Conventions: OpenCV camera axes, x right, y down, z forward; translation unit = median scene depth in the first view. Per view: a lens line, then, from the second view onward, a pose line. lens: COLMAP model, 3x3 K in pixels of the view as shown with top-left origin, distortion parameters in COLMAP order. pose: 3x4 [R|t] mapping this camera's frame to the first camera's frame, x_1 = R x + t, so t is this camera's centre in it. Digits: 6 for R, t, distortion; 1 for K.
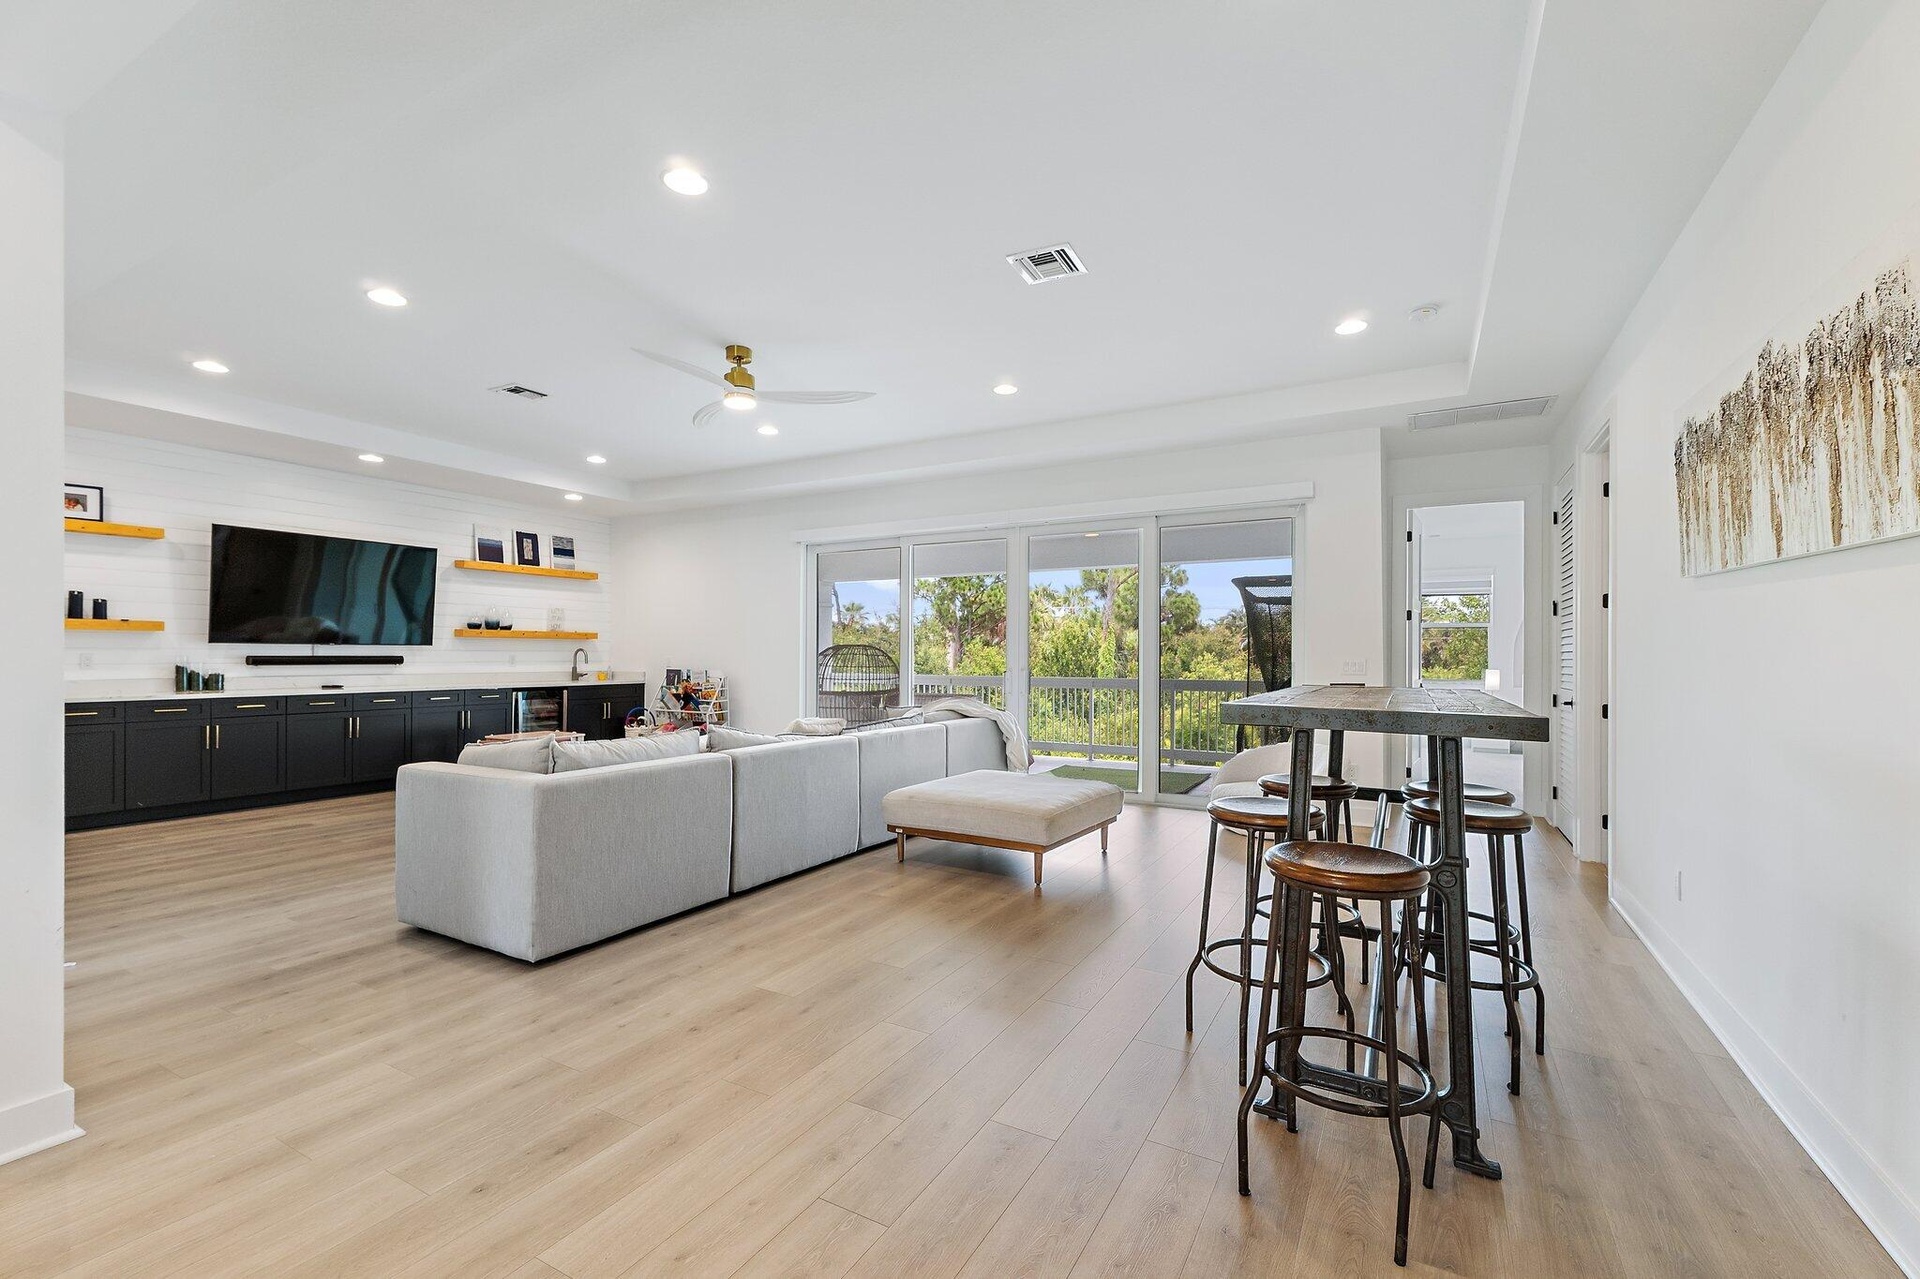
lens RADIAL K [[823.4, 0, 960.9], [0, 823.4, 643.8], [0, 0, 1]] dist [-0.000430, -0.000230]
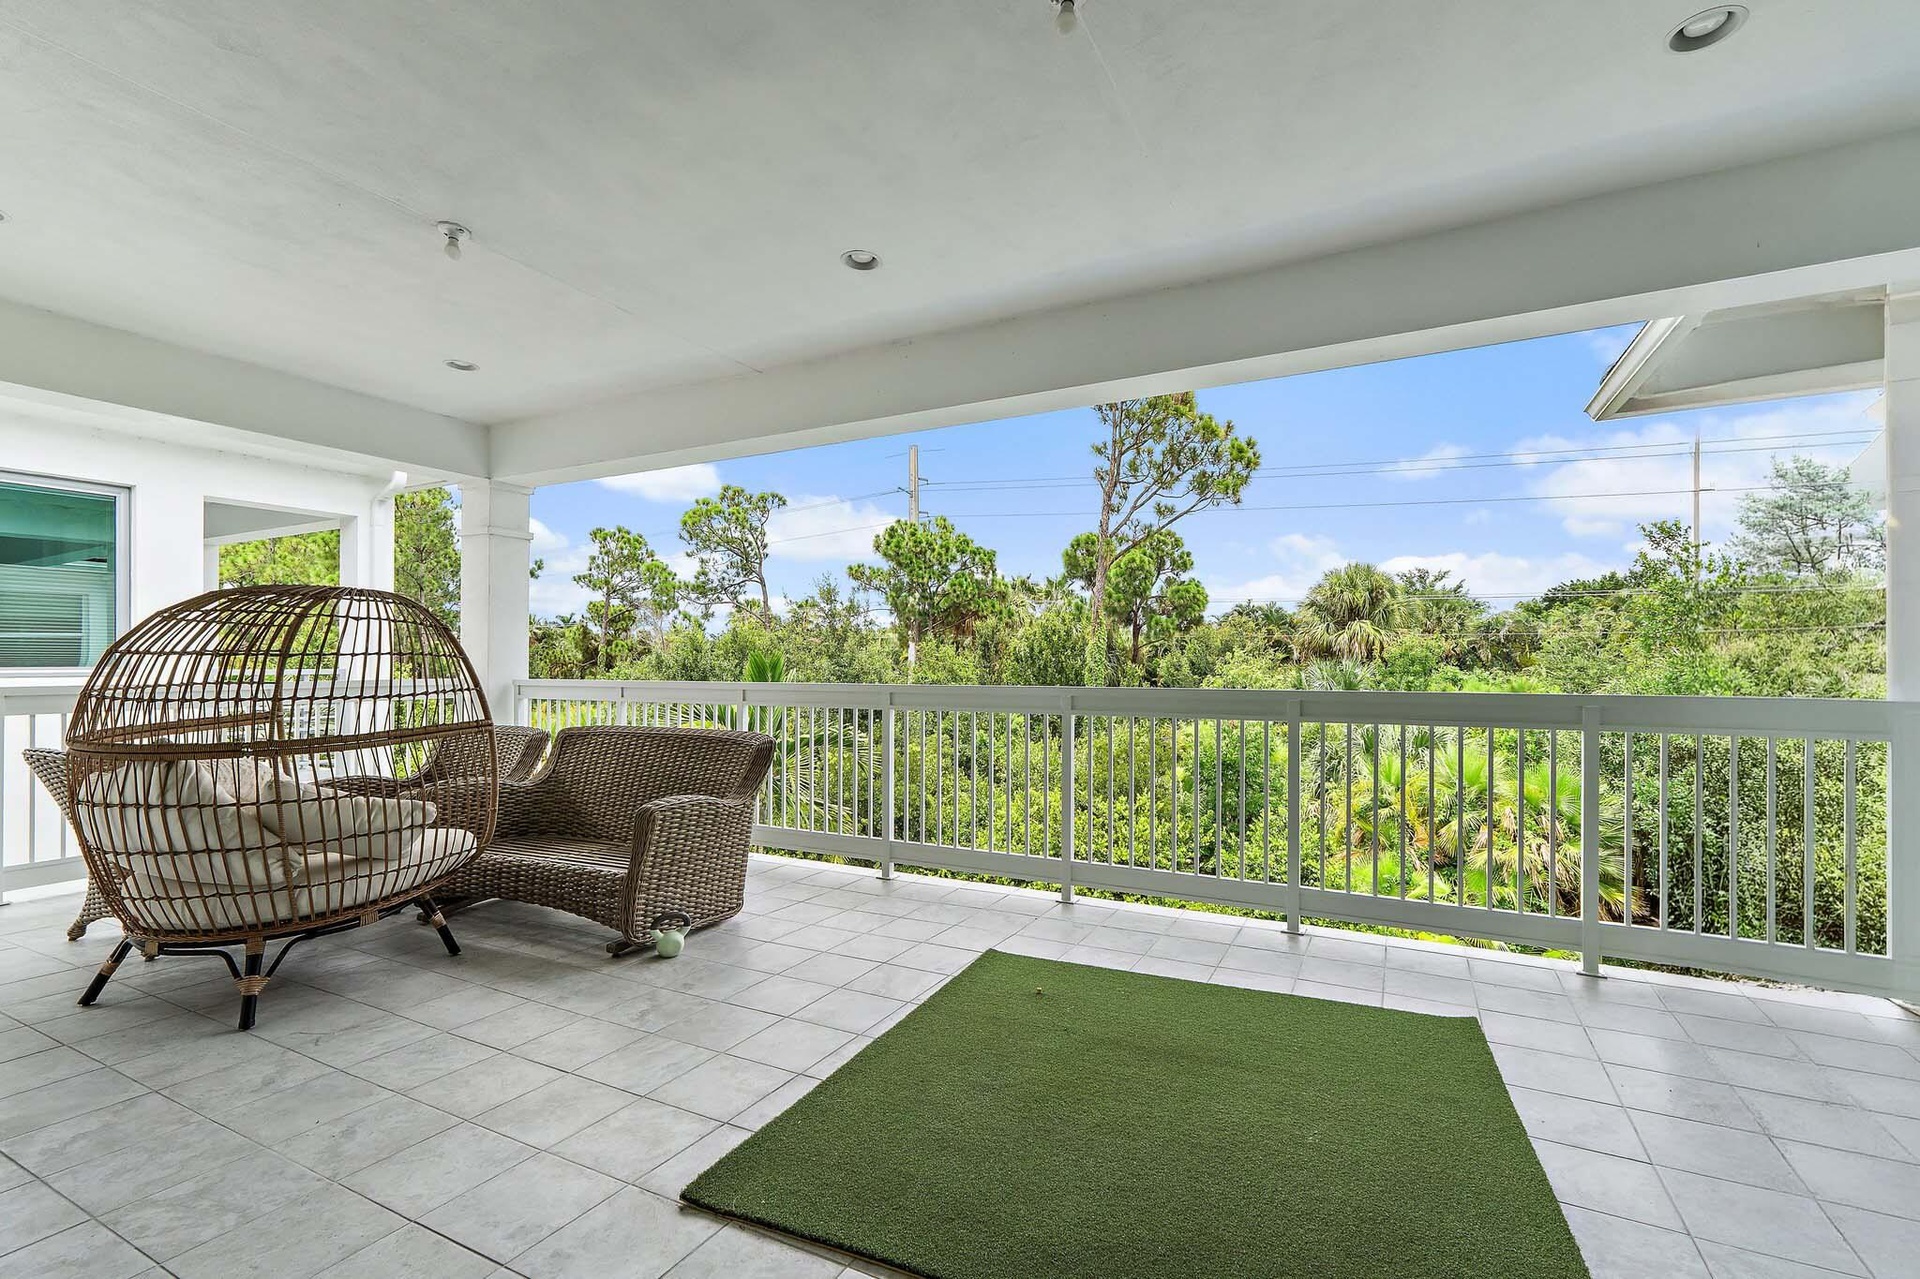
lens RADIAL K [[823.4, 0, 965.0], [0, 823.4, 649.6], [0, 0, 1]] dist [-0.000430, -0.000230]
pose [[0.999758, -0.004322, 0.021582, 0.032720], [0.004279, 0.999989, 0.002056, 0.005469], [-0.021590, -0.001963, 0.999765, 0.200031]]
